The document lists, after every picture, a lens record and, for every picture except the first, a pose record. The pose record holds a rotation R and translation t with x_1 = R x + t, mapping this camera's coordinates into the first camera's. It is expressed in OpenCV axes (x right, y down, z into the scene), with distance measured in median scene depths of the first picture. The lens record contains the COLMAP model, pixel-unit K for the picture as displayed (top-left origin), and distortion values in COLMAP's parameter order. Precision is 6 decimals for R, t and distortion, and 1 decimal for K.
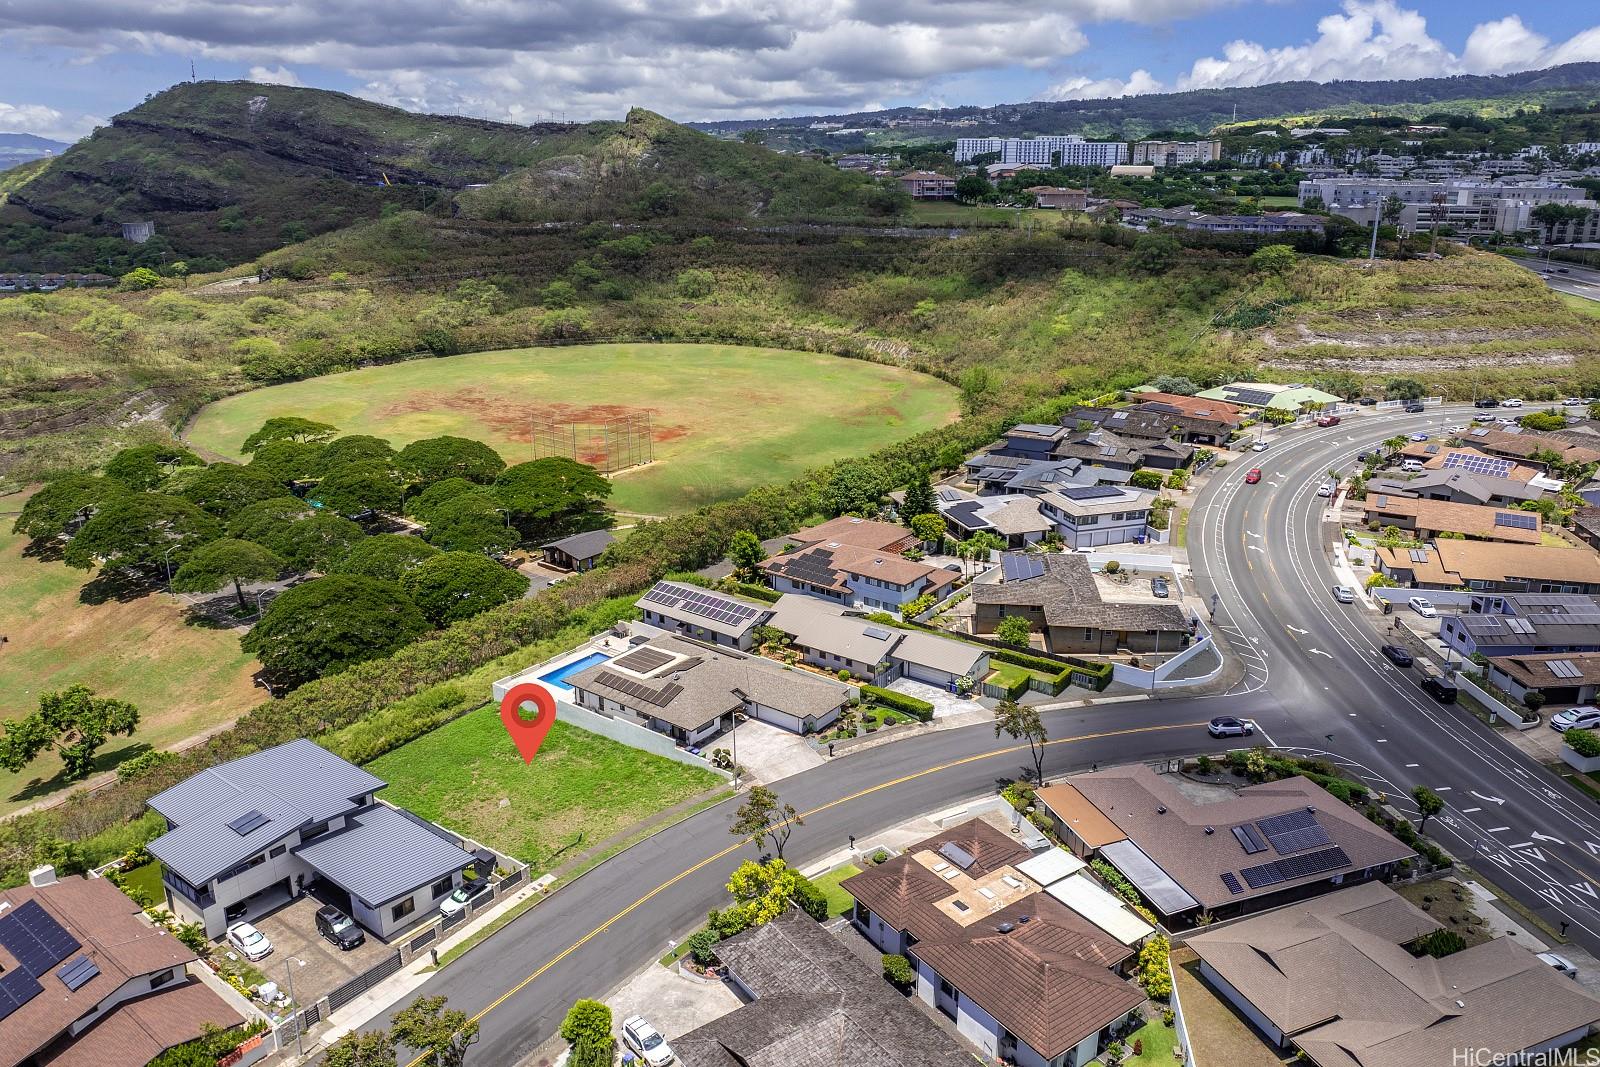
lens RADIAL K [[1093.8, 0, 800.0], [0, 1093.8, 533.5], [0, 0, 1]] dist [-0.028934, -0.017905]
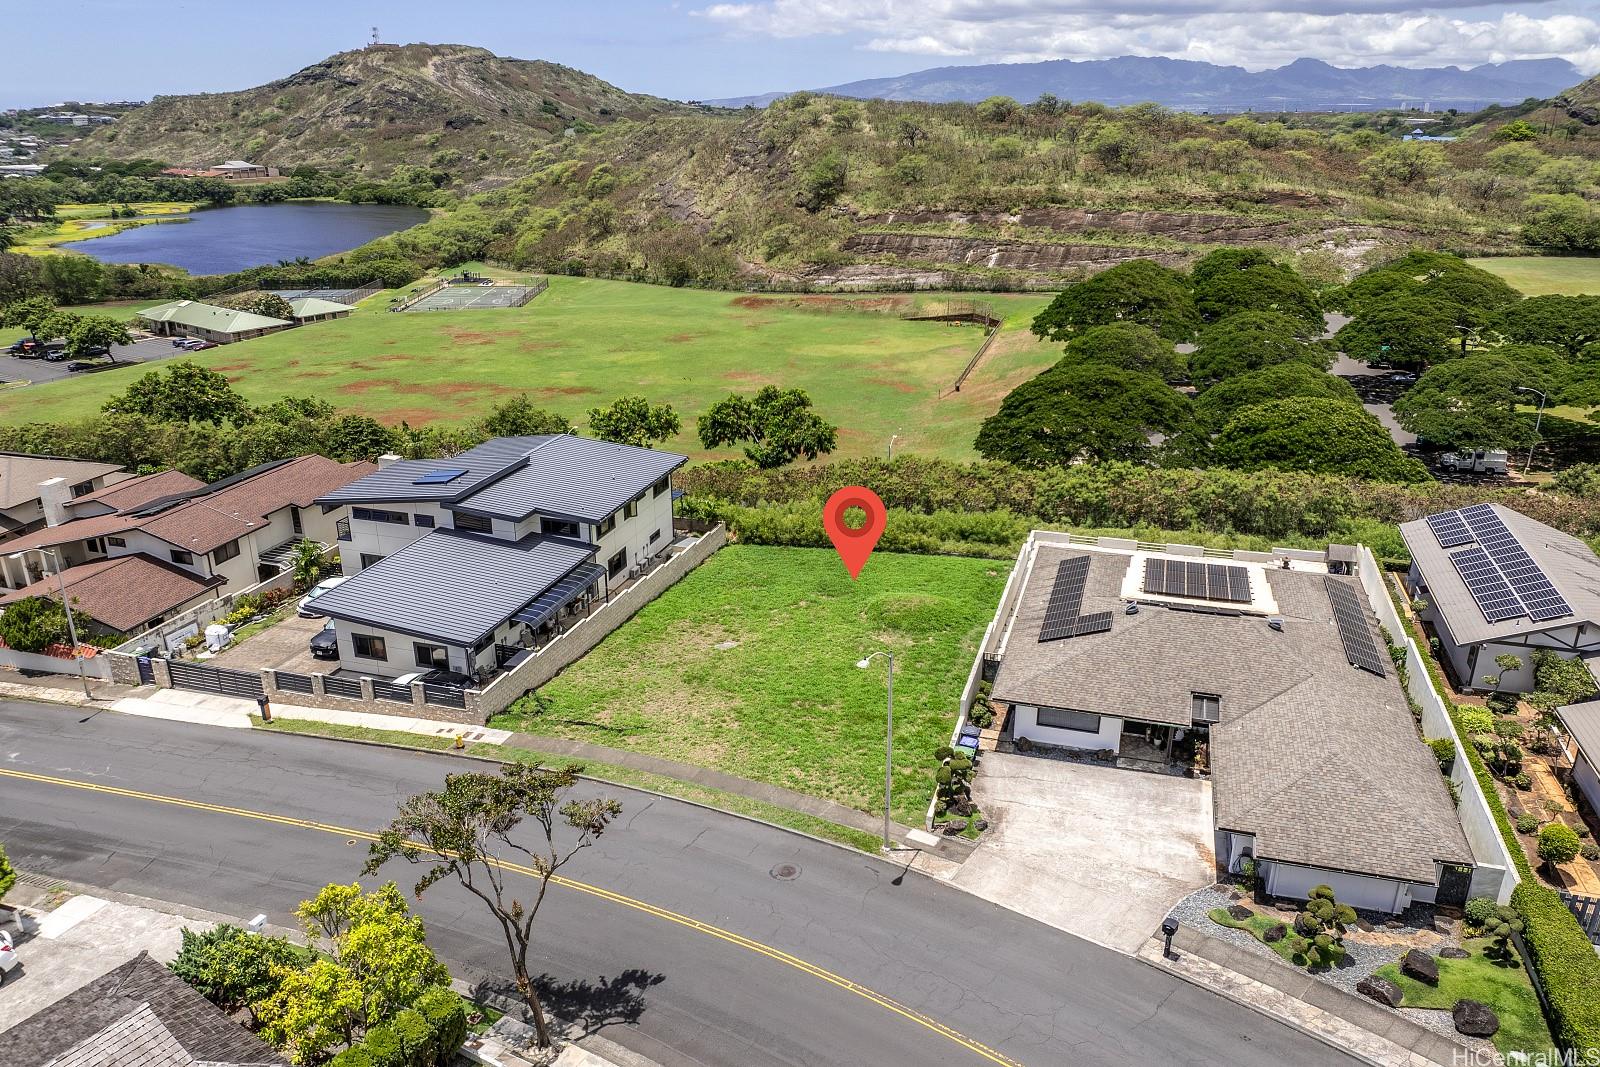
lens RADIAL K [[1135.2, 0, 815.3], [0, 1135.2, 600.4], [0, 0, 1]] dist [-0.036529, 0.004550]
pose [[0.354903, 0.369636, -0.858728, 0.176329], [-0.287546, 0.917154, 0.275945, 0.032868], [0.889585, 0.148990, 0.431788, 0.548802]]
